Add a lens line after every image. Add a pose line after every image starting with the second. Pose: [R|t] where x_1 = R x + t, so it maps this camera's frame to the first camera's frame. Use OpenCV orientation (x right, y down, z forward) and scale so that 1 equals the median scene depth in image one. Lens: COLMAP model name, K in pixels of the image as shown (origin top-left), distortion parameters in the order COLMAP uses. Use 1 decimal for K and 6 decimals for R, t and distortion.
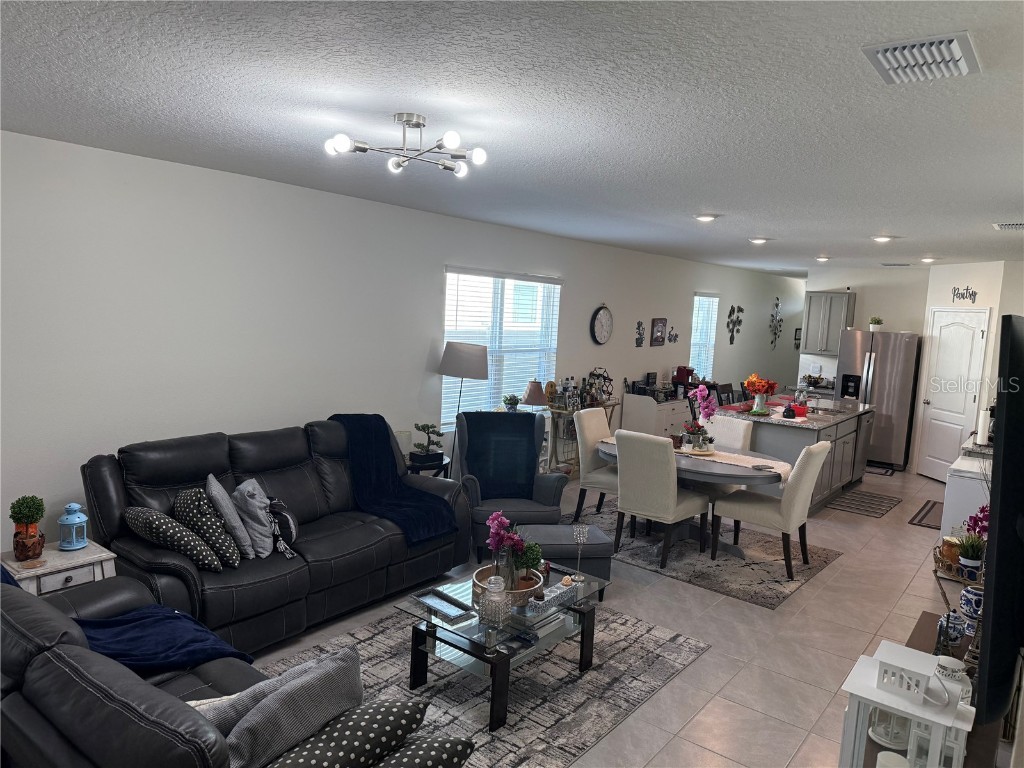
lens RADIAL K [[715.7, 0, 514.3], [0, 715.7, 385.9], [0, 0, 1]] dist [0.020992, -0.000521]
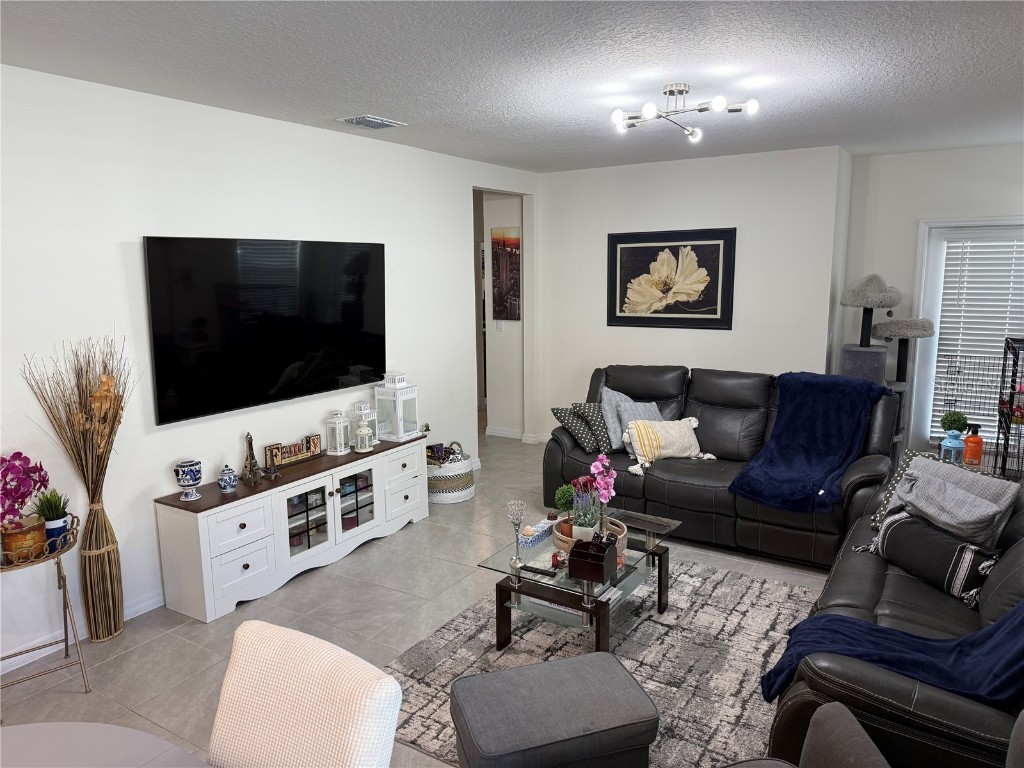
lens RADIAL K [[715.7, 0, 529.4], [0, 715.7, 366.0], [0, 0, 1]] dist [0.020992, -0.000521]
pose [[-0.991474, -0.031647, -0.126400, 0.087233], [-0.062199, 0.967352, 0.245686, -0.078031], [0.114498, 0.251453, -0.961073, 0.805540]]
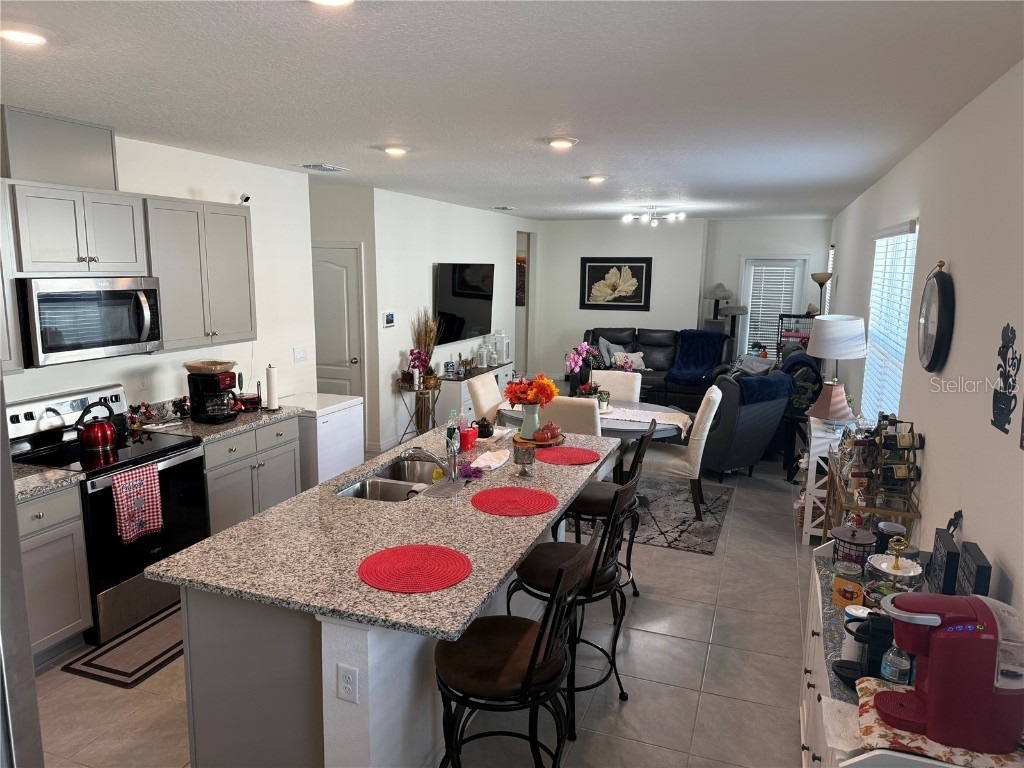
lens RADIAL K [[715.7, 0, 508.1], [0, 715.7, 383.1], [0, 0, 1]] dist [0.020992, -0.000521]
pose [[-0.948834, -0.017236, -0.315306, 0.470262], [-0.101518, 0.962153, 0.252896, -0.132693], [0.299014, 0.271966, -0.914672, 1.318033]]
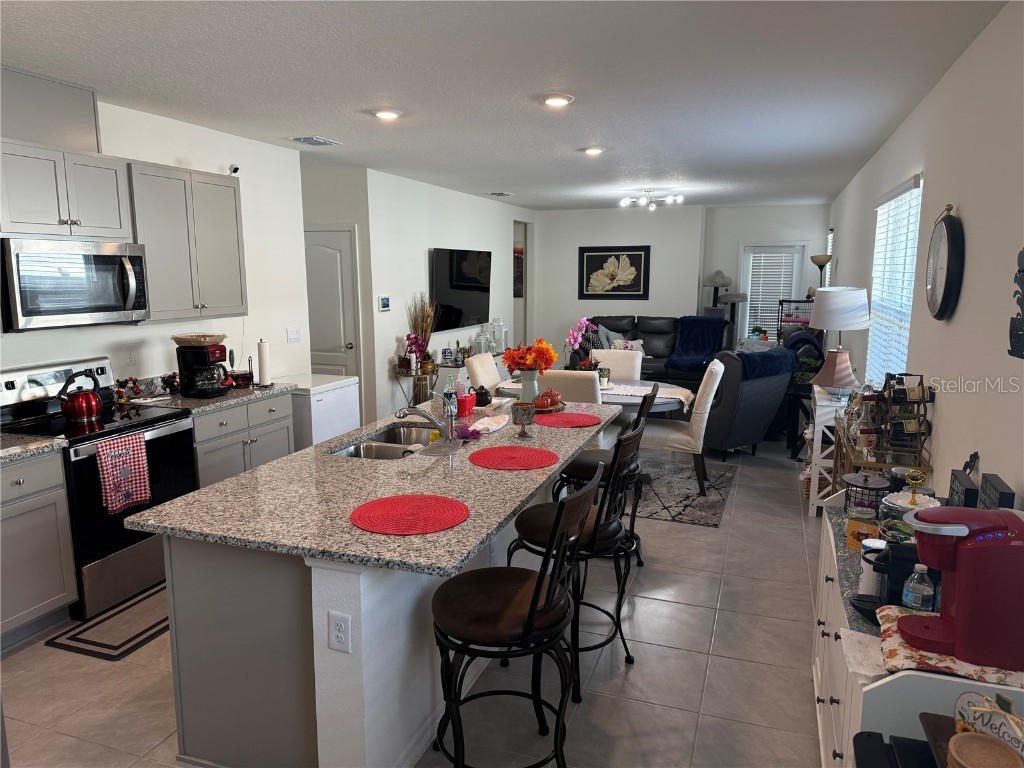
lens RADIAL K [[715.7, 0, 512.5], [0, 715.7, 383.2], [0, 0, 1]] dist [0.020992, -0.000521]
pose [[-0.946833, -0.006339, -0.321663, 0.464852], [-0.089332, 0.965672, 0.243922, -0.102830], [0.309075, 0.259688, -0.914896, 1.313617]]
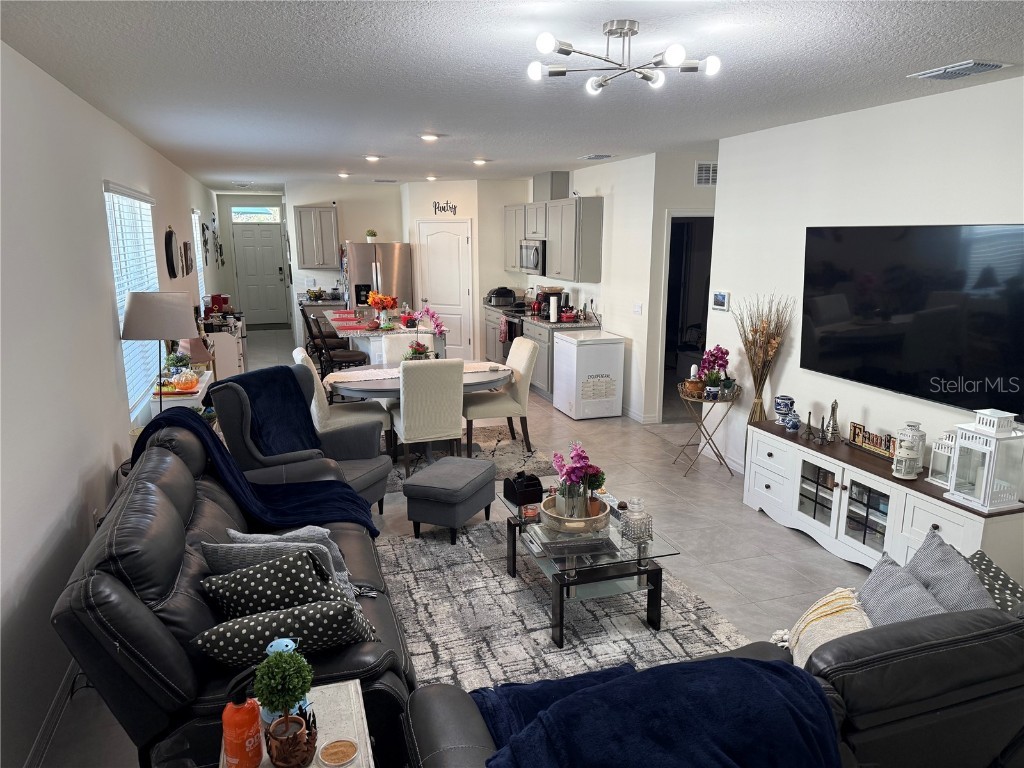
lens RADIAL K [[715.7, 0, 518.0], [0, 715.7, 399.9], [0, 0, 1]] dist [0.020992, -0.000521]
pose [[0.551314, -0.236072, 0.800202, -0.362283], [0.120954, 0.971615, 0.203308, -0.043382], [-0.825484, -0.015299, 0.564219, 0.213305]]
